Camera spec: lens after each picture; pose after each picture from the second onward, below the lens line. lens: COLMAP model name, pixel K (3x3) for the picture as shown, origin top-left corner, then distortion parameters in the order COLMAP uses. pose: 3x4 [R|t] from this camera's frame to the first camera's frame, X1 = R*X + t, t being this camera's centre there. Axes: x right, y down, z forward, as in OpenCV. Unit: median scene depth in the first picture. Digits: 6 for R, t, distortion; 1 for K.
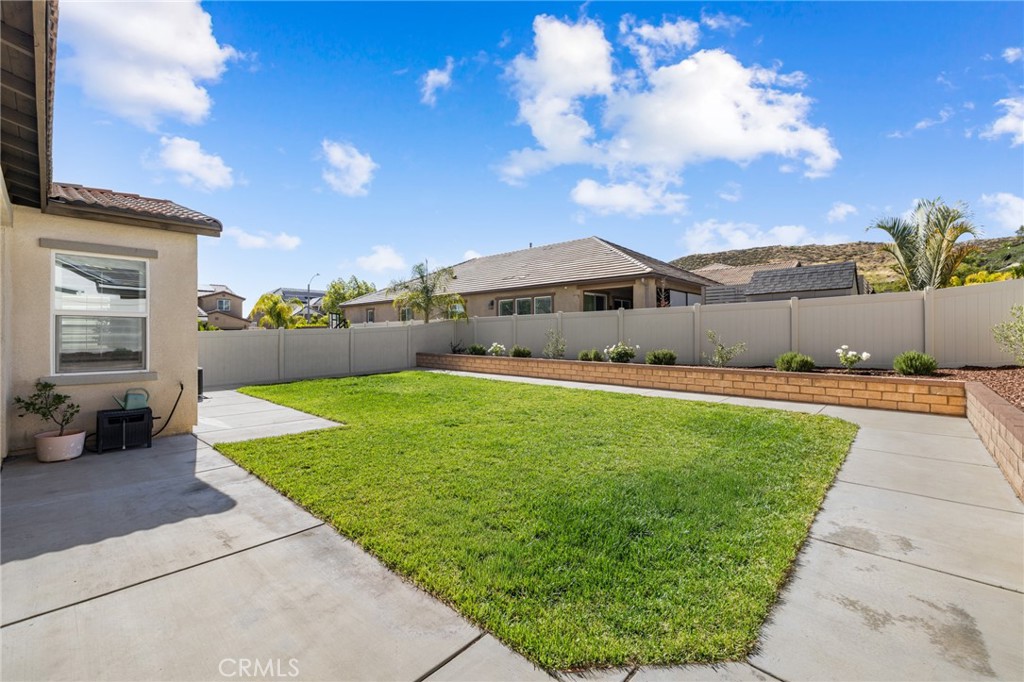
lens RADIAL K [[429.7, 0, 515.1], [0, 429.7, 335.0], [0, 0, 1]] dist [-0.002022, -0.000068]
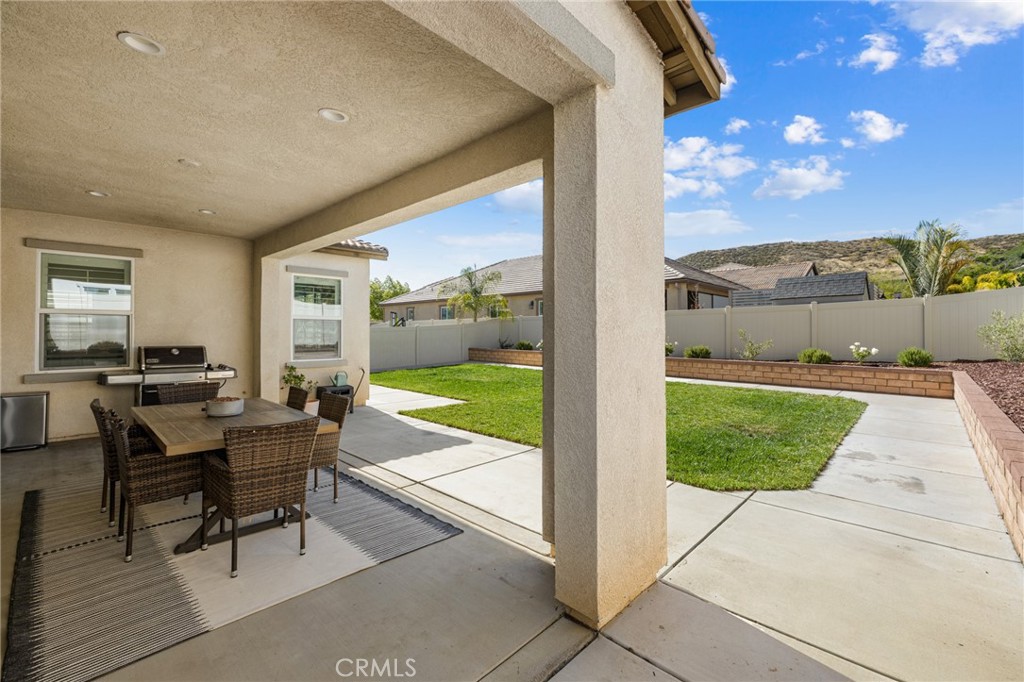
lens RADIAL K [[436.3, 0, 510.8], [0, 436.3, 326.2], [0, 0, 1]] dist [0.001877, 0.000076]
pose [[0.999830, 0.002943, -0.018180, -0.178740], [-0.003169, 0.999918, -0.012439, -0.003247], [0.018142, 0.012494, 0.999757, -0.240119]]
